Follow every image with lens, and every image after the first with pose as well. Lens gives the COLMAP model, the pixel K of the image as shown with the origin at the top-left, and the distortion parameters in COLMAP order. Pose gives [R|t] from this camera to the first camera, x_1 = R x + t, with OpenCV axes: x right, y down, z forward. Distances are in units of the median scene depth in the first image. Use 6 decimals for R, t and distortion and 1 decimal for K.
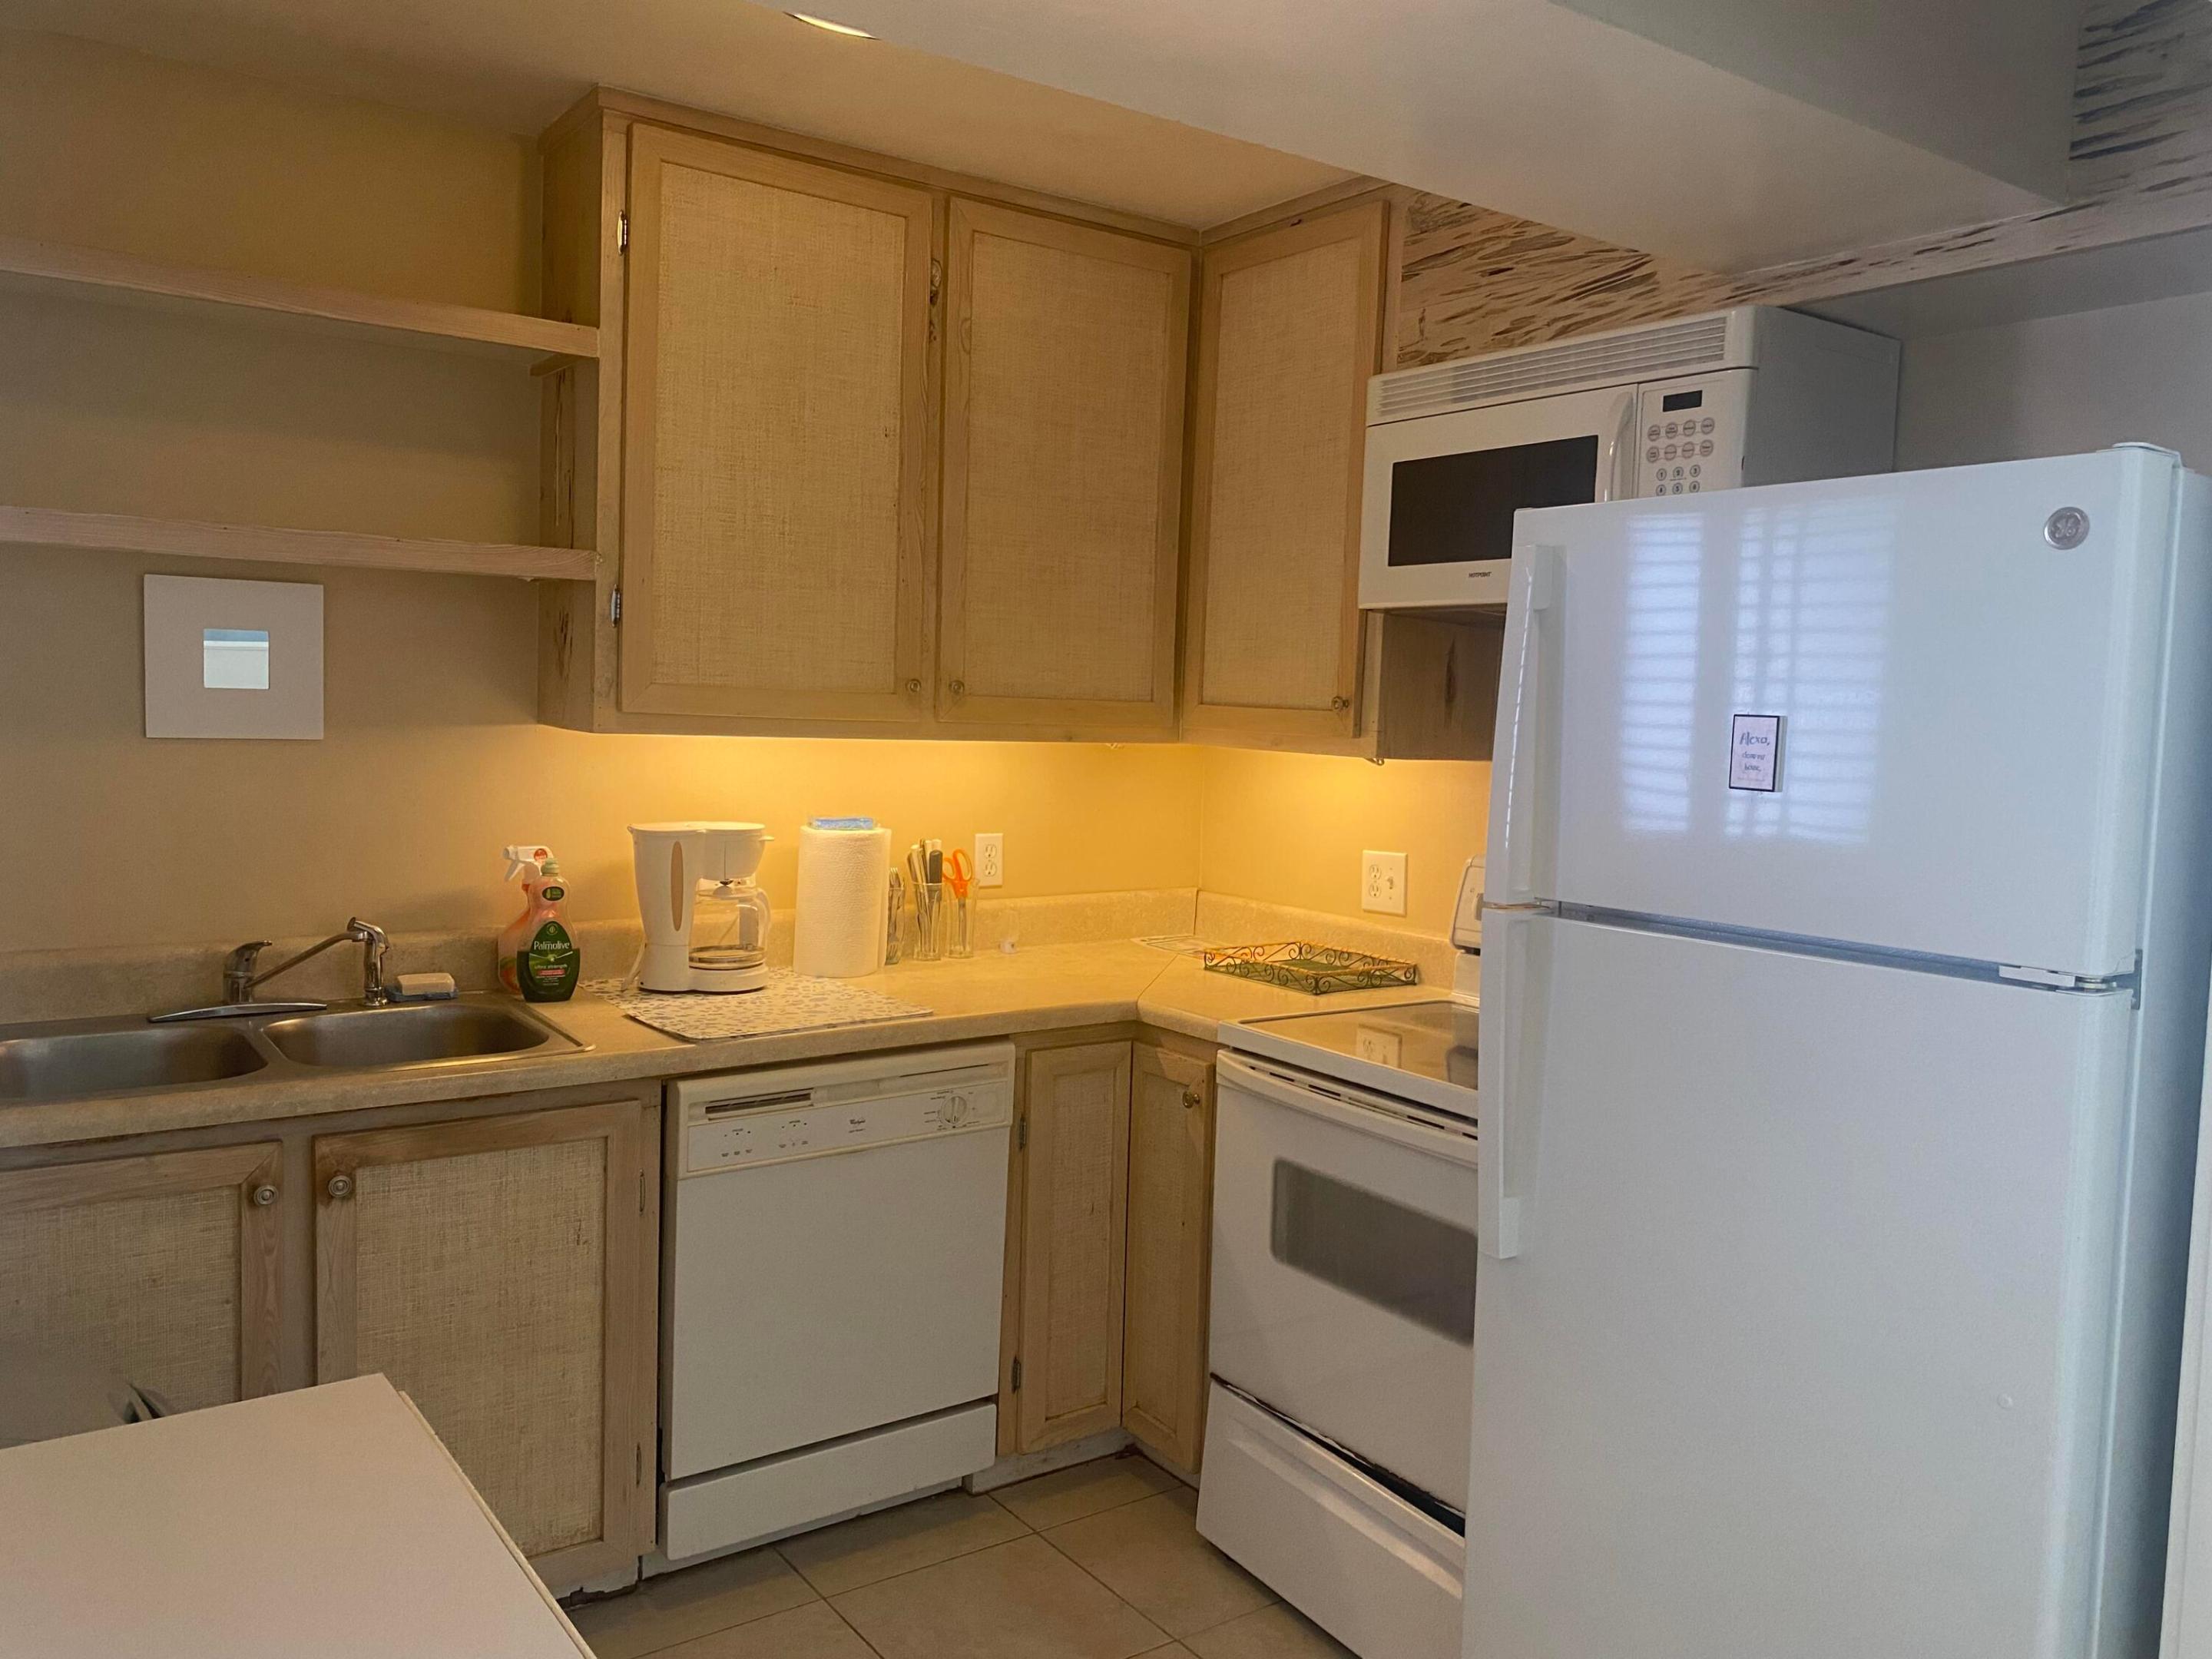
lens RADIAL K [[1660.1, 0, 1109.5], [0, 1660.1, 797.5], [0, 0, 1]] dist [0.008201, -0.009527]
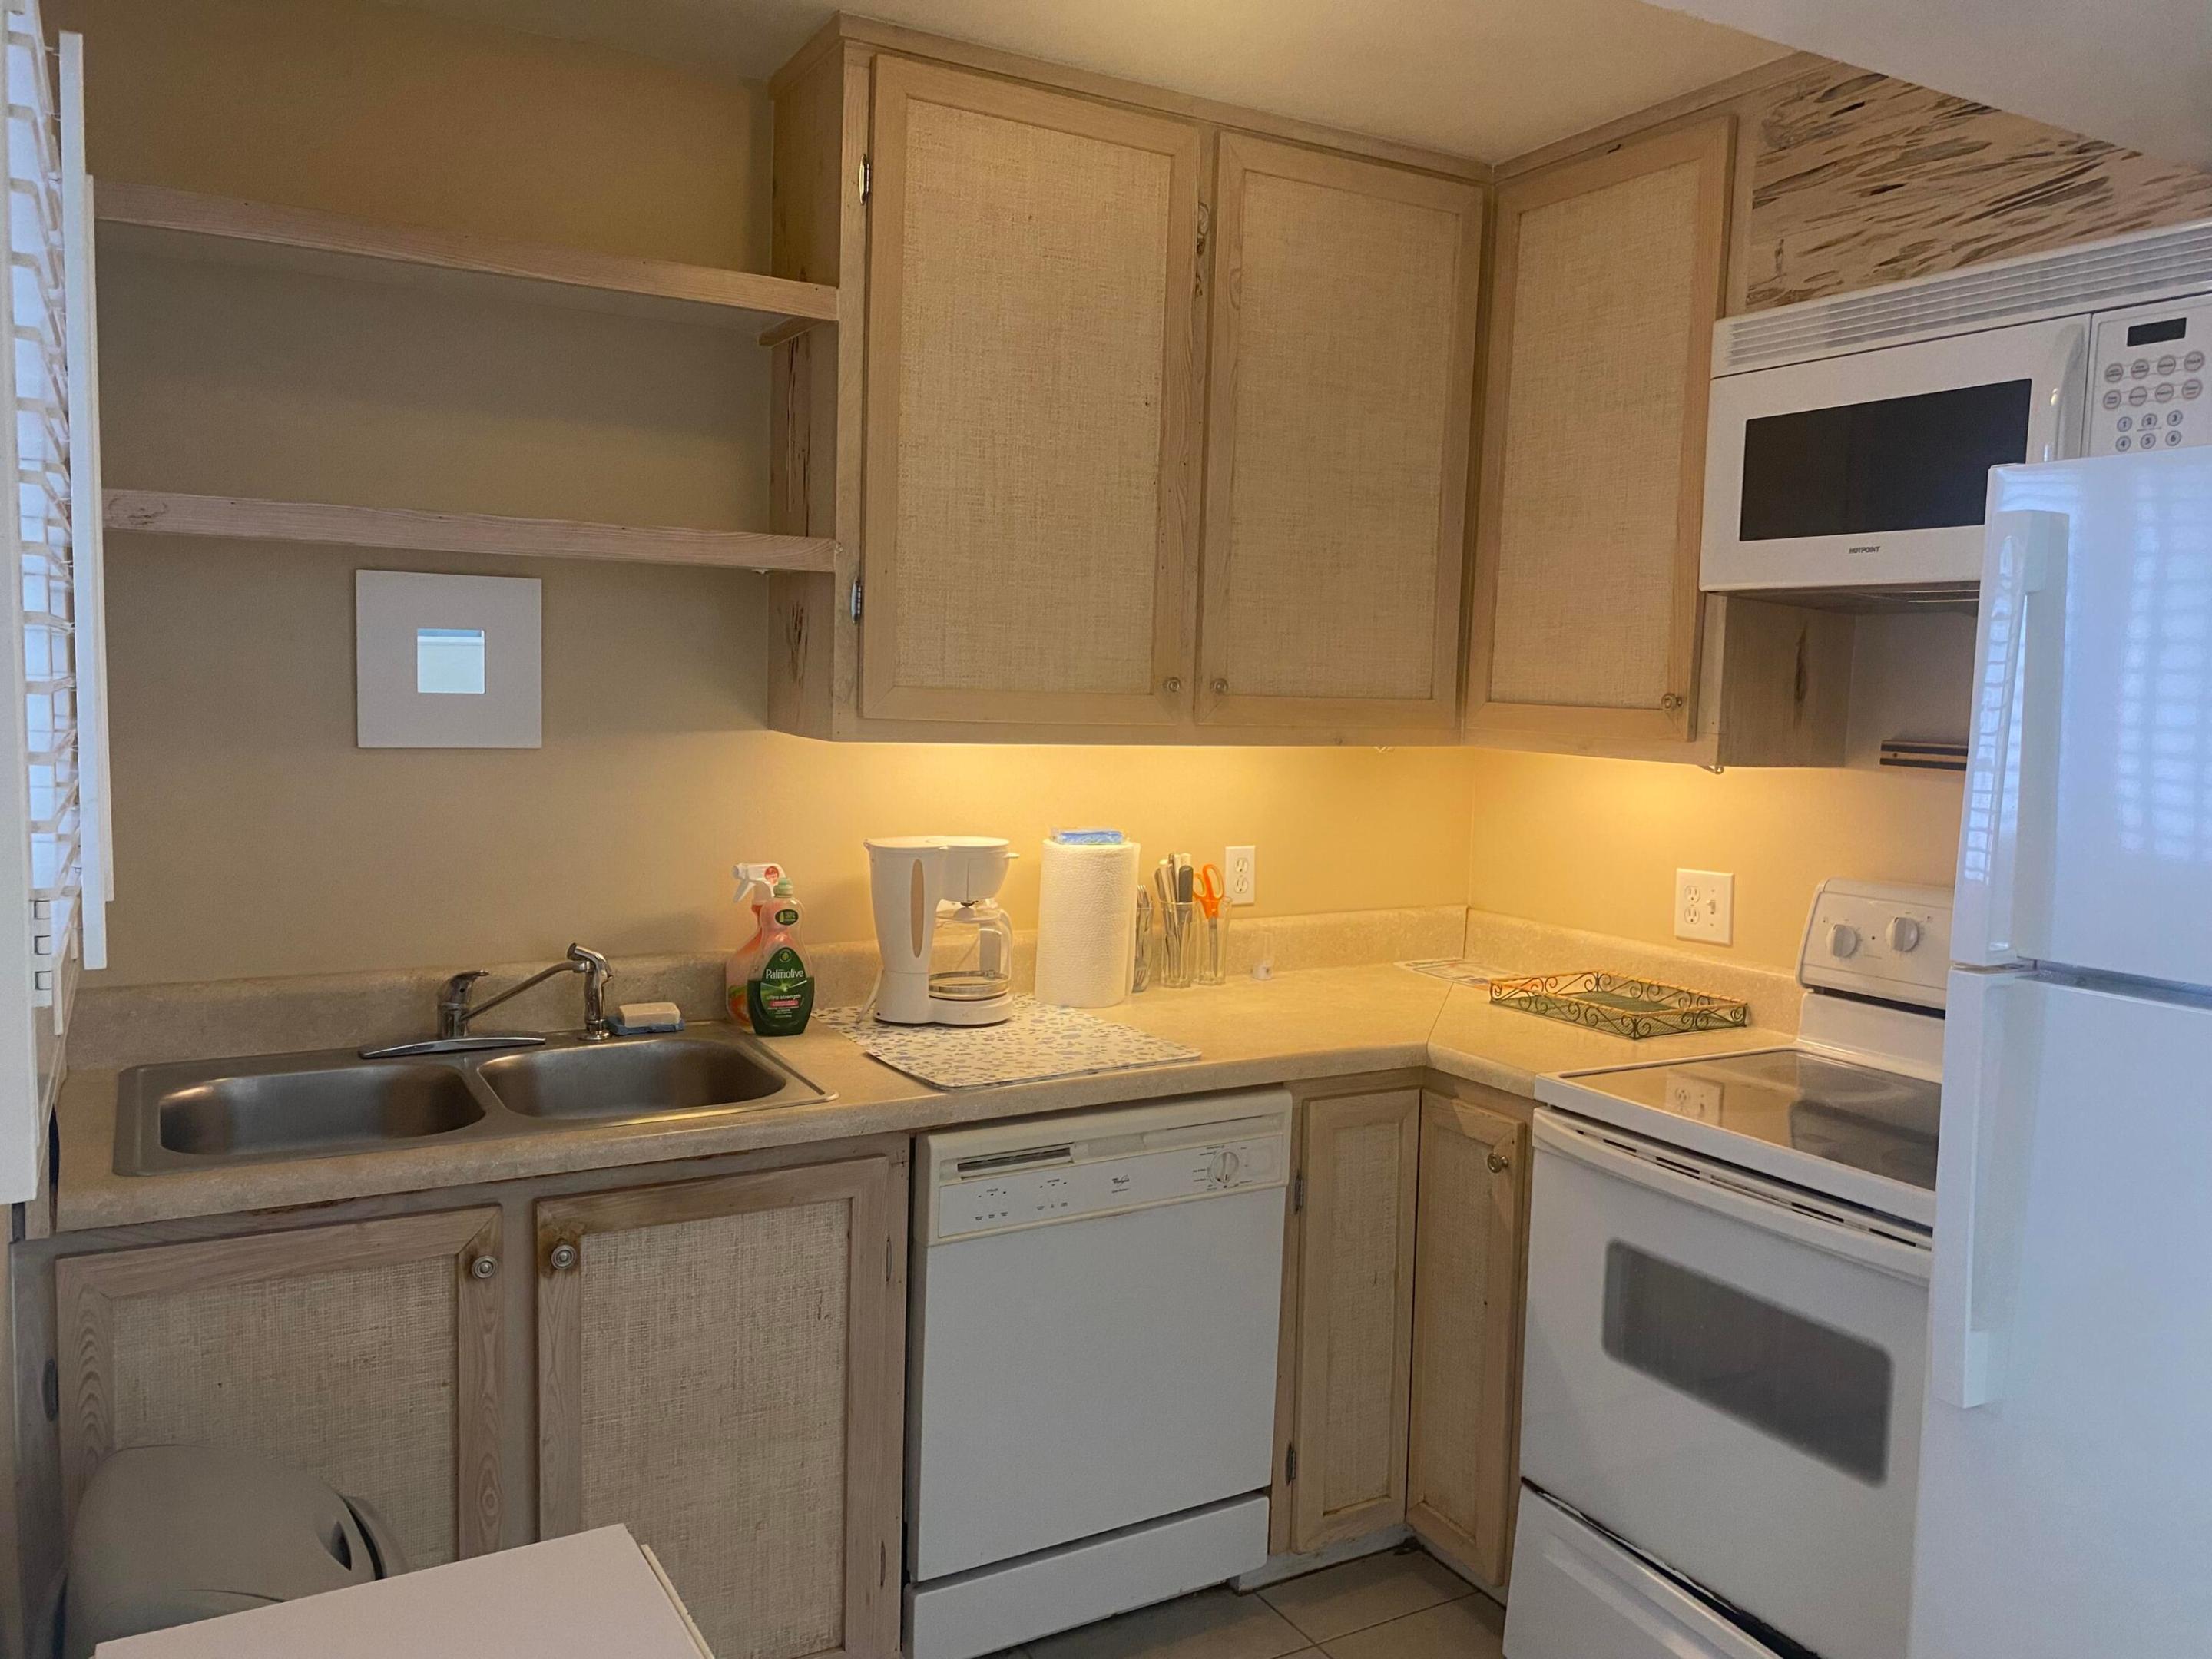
lens RADIAL K [[1660.1, 0, 1109.5], [0, 1660.1, 797.5], [0, 0, 1]] dist [0.008201, -0.009527]
pose [[0.994563, 0.002373, -0.104113, -0.066713], [-0.001675, 0.999976, 0.006789, -0.014596], [0.104126, -0.006578, 0.994542, 0.122384]]
